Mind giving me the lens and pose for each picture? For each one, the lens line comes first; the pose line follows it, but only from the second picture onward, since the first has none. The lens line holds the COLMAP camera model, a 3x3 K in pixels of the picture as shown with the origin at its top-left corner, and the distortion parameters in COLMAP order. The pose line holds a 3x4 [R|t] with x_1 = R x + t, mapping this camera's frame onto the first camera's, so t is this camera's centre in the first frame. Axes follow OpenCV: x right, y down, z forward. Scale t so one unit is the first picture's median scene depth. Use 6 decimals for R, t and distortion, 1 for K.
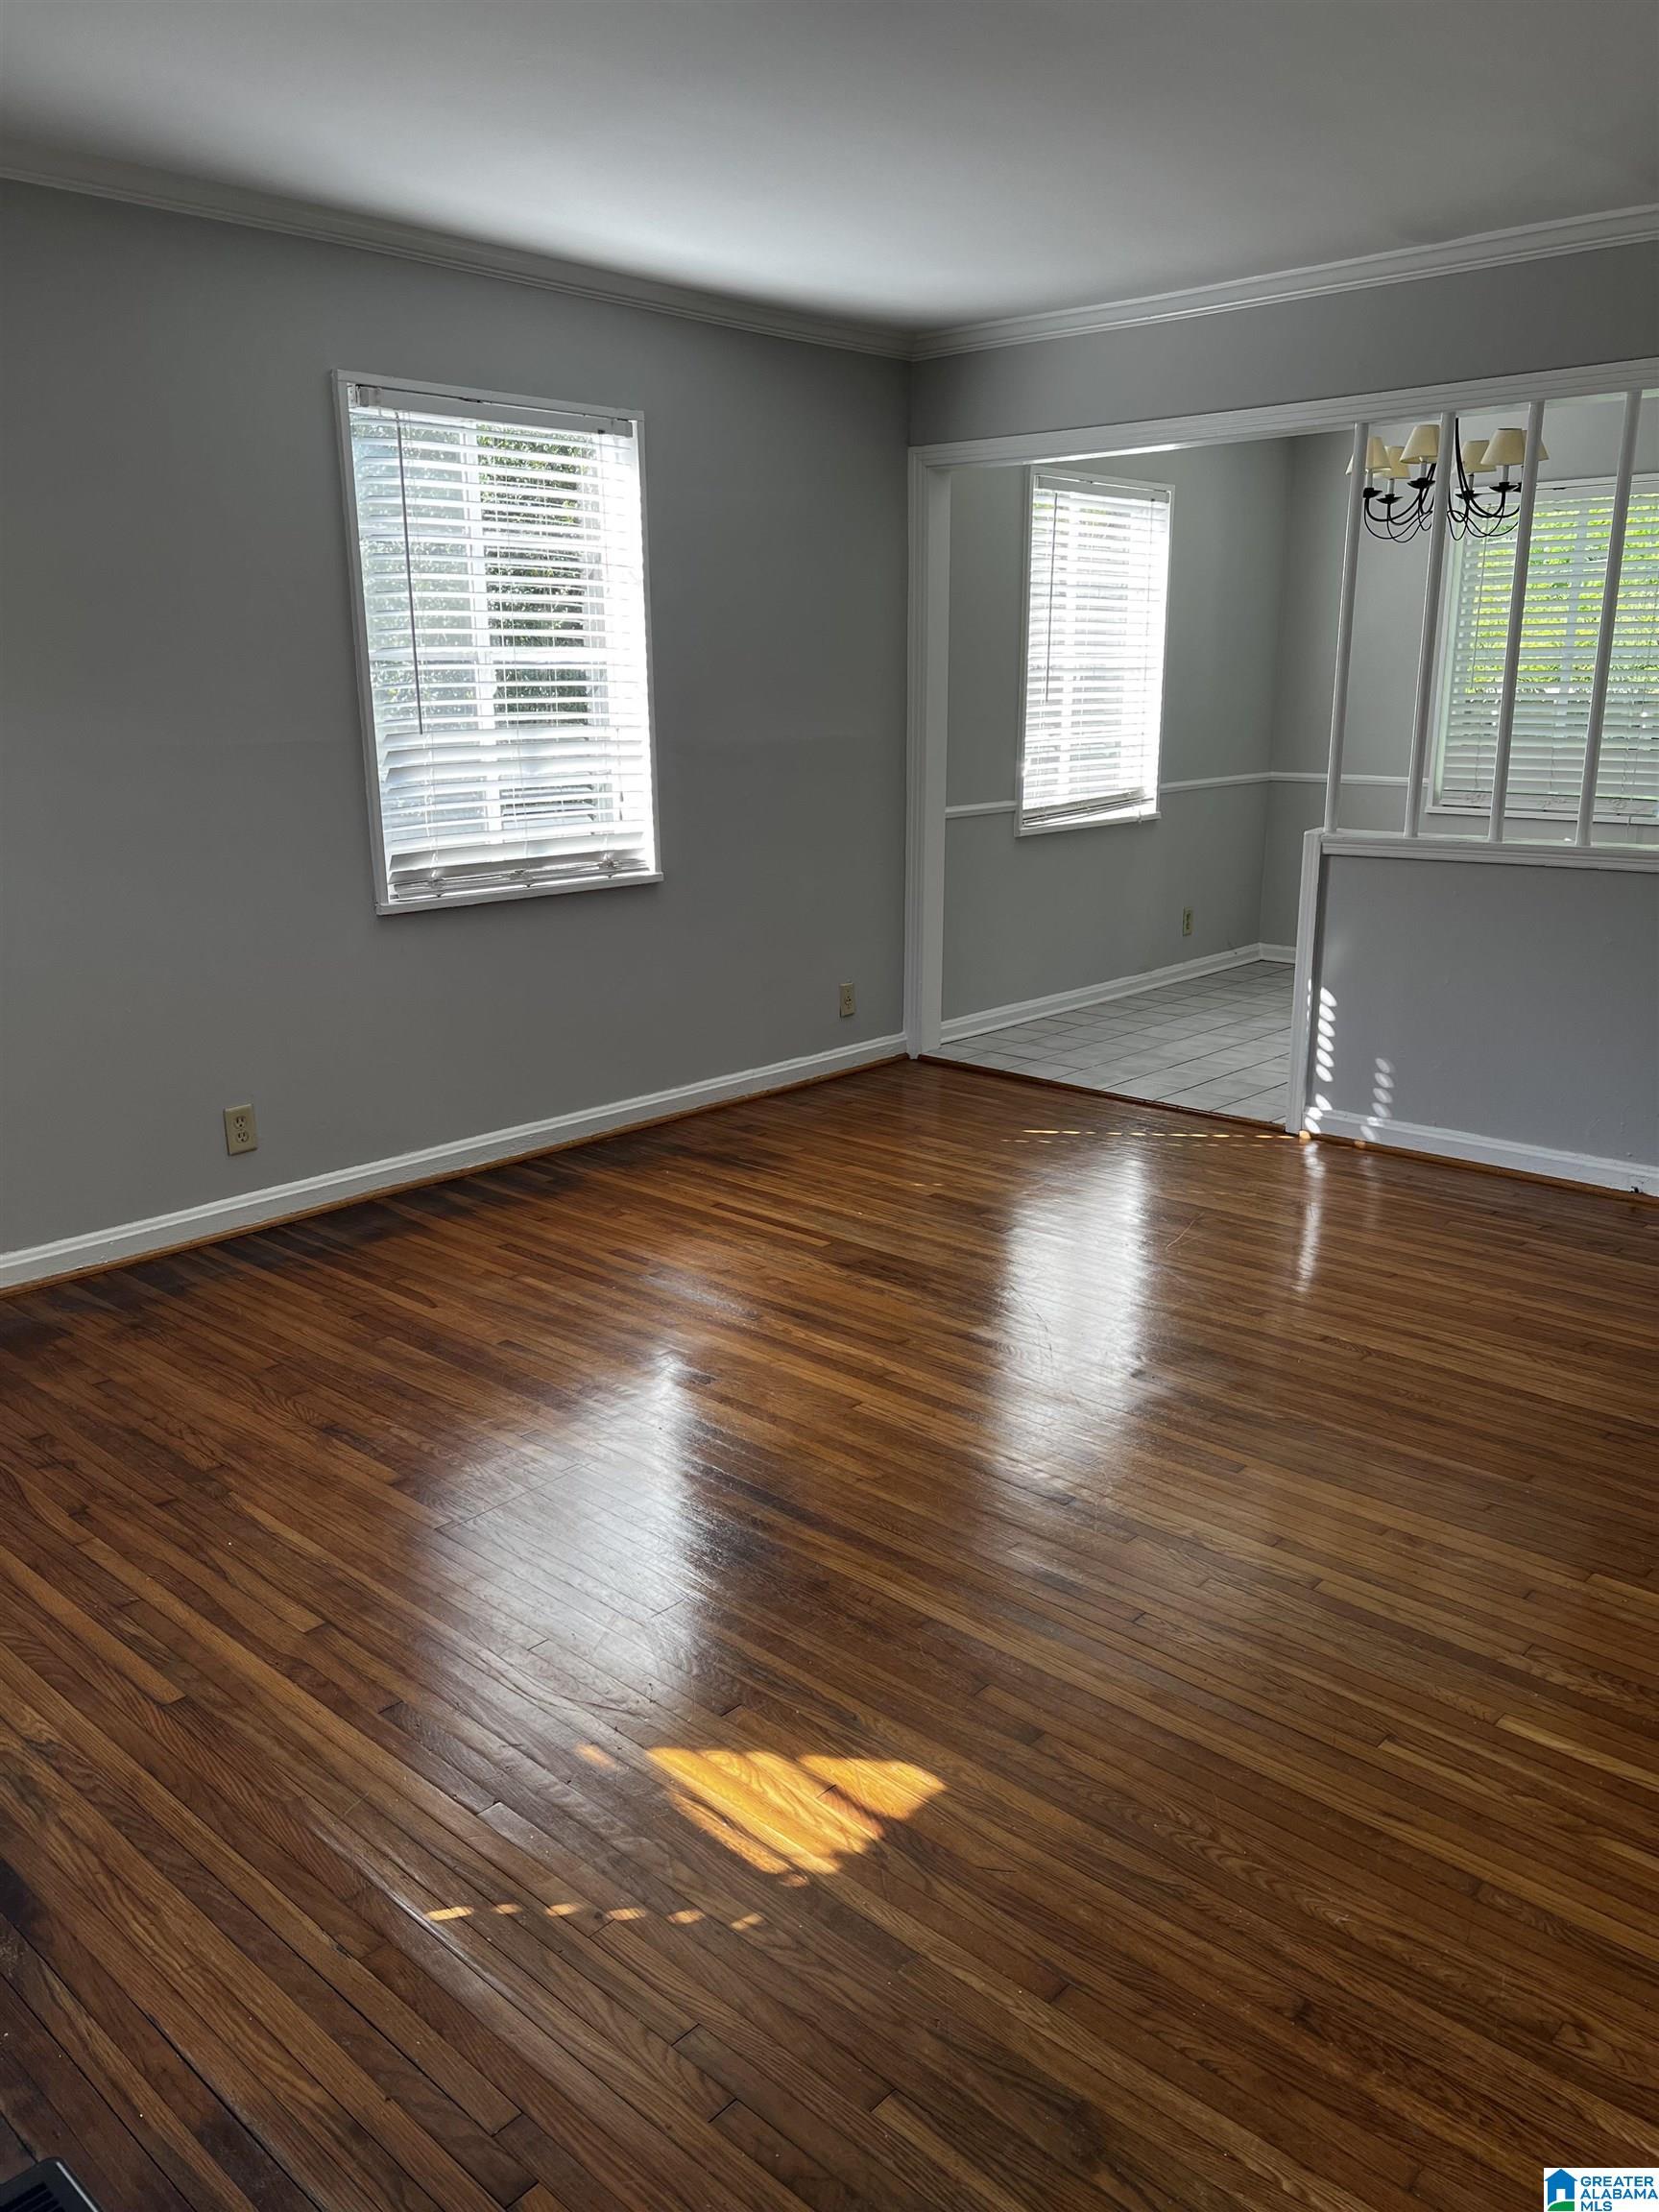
lens RADIAL K [[1637.4, 0, 829.5], [0, 1637.4, 1106.0], [0, 0, 1]] dist [0.048621, -0.060974]
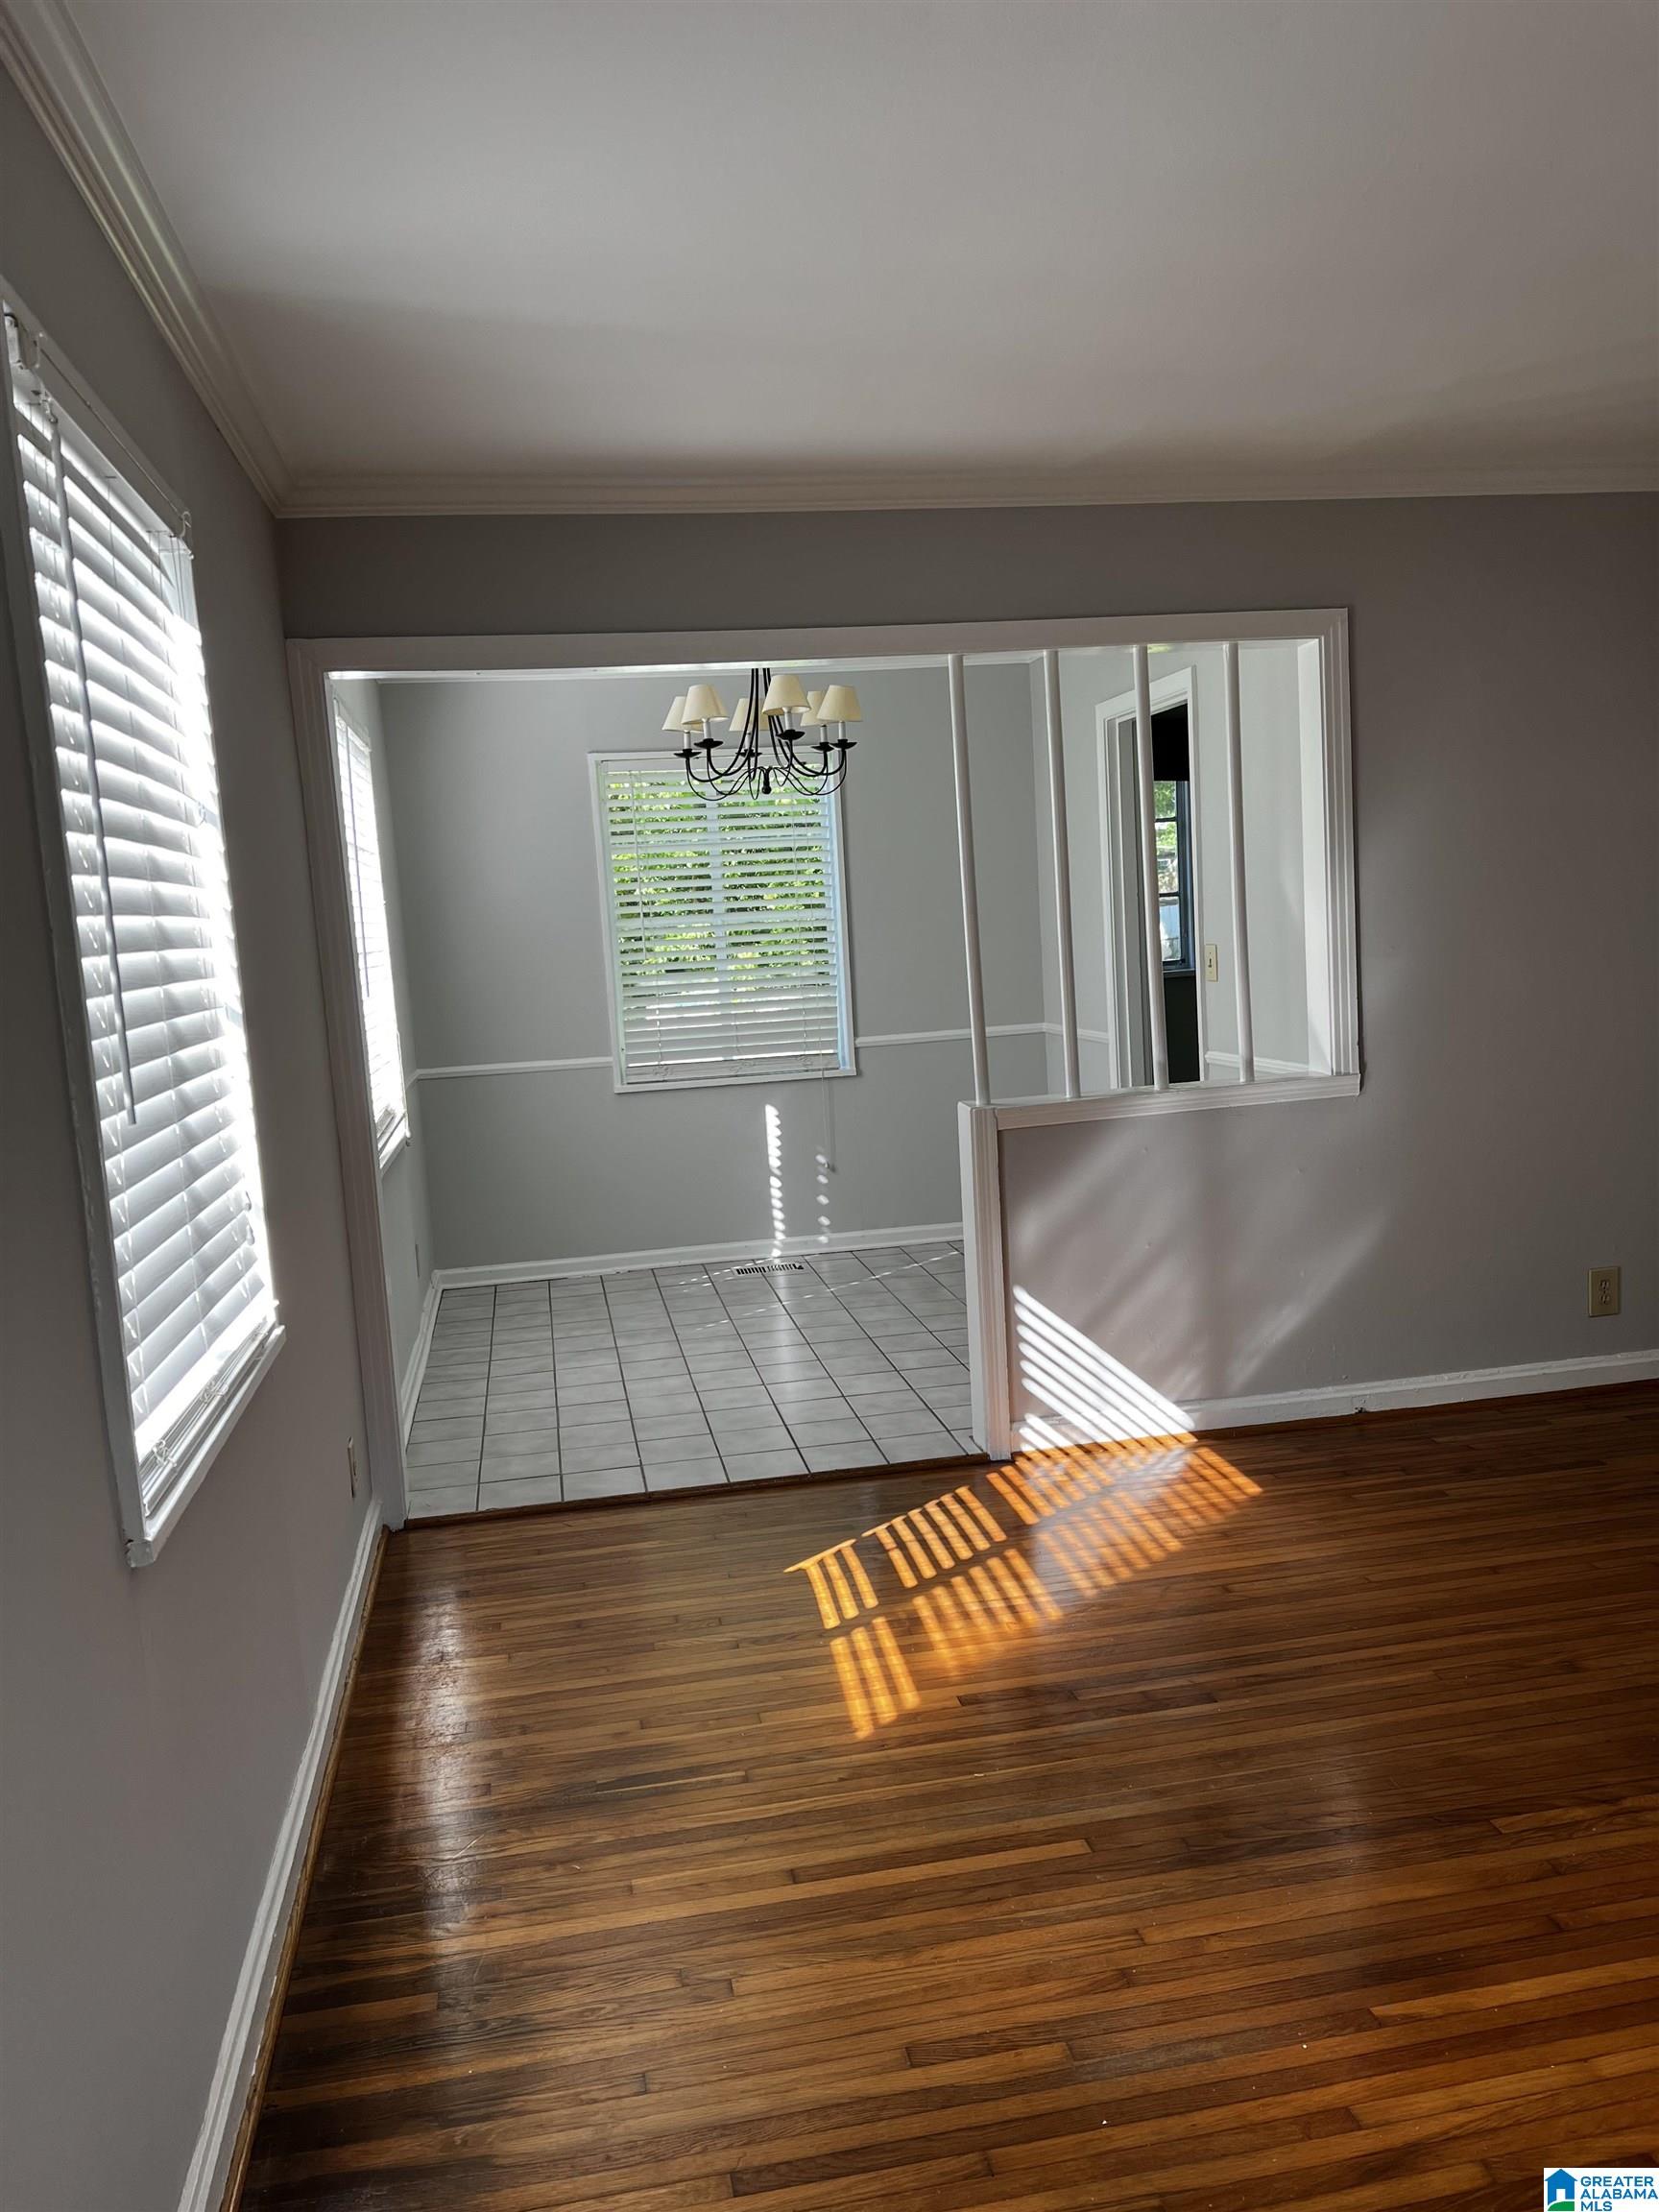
lens RADIAL K [[1637.4, 0, 829.5], [0, 1637.4, 1106.0], [0, 0, 1]] dist [0.048621, -0.060974]
pose [[0.610833, -0.120563, 0.782526, -0.456099], [0.256344, 0.965218, -0.051390, -0.155168], [-0.749113, 0.231987, 0.620493, 0.574554]]
